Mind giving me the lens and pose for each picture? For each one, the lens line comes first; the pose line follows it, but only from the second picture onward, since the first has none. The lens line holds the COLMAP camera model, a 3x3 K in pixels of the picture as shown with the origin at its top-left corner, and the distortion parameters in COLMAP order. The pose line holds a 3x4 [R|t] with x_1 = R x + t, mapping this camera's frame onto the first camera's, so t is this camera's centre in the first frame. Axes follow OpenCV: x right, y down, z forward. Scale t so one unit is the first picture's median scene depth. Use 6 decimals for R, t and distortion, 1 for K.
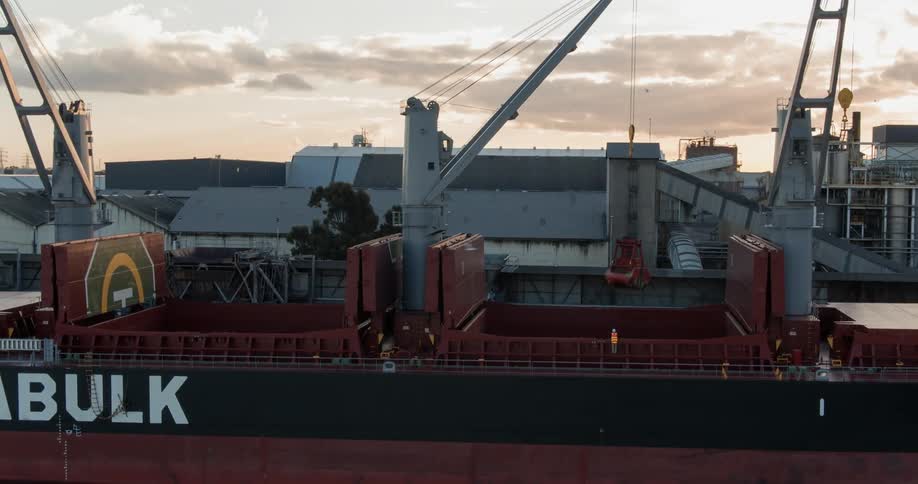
lens RADIAL K [[1287.9, 0, 453.8], [0, 1287.9, 244.0], [0, 0, 1]] dist [0.021050, 0.000000]
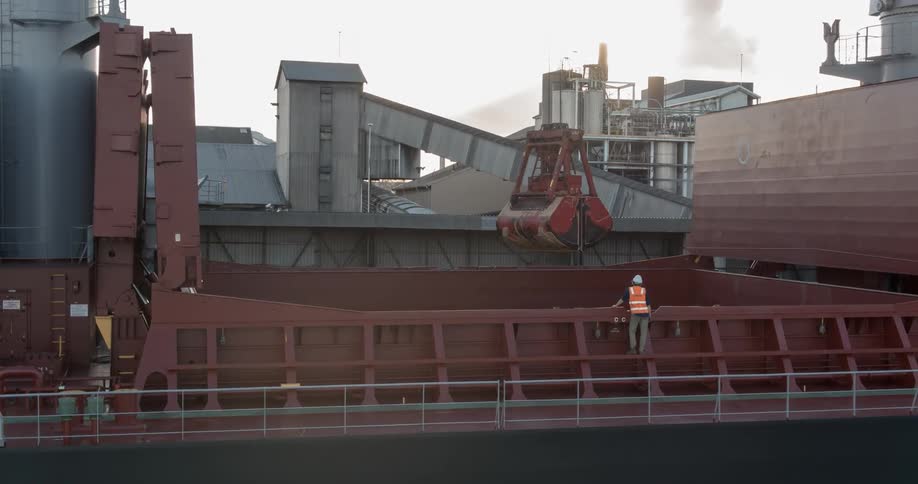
lens RADIAL K [[1287.9, 0, 457.9], [0, 1287.9, 244.0], [0, 0, 1]] dist [0.021050, 0.000000]
pose [[0.938419, -0.005905, 0.345448, -0.035071], [0.015391, 0.999576, -0.024722, 0.047419], [-0.345156, 0.028516, 0.938112, 0.514073]]
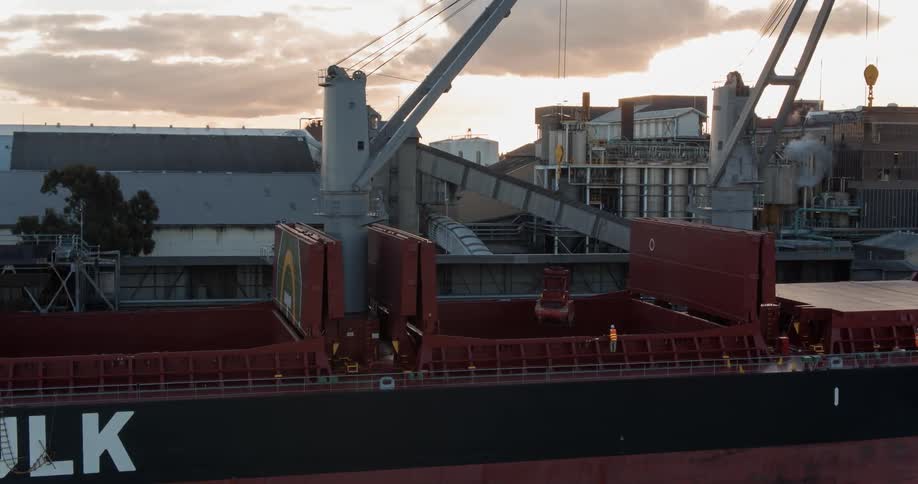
lens RADIAL K [[1287.9, 0, 454.1], [0, 1287.9, 239.1], [0, 0, 1]] dist [0.021050, 0.000000]
pose [[0.935777, -0.025485, 0.351671, -0.217927], [0.021385, 0.999651, 0.015540, -0.008140], [-0.351944, -0.007022, 0.935995, 0.138099]]
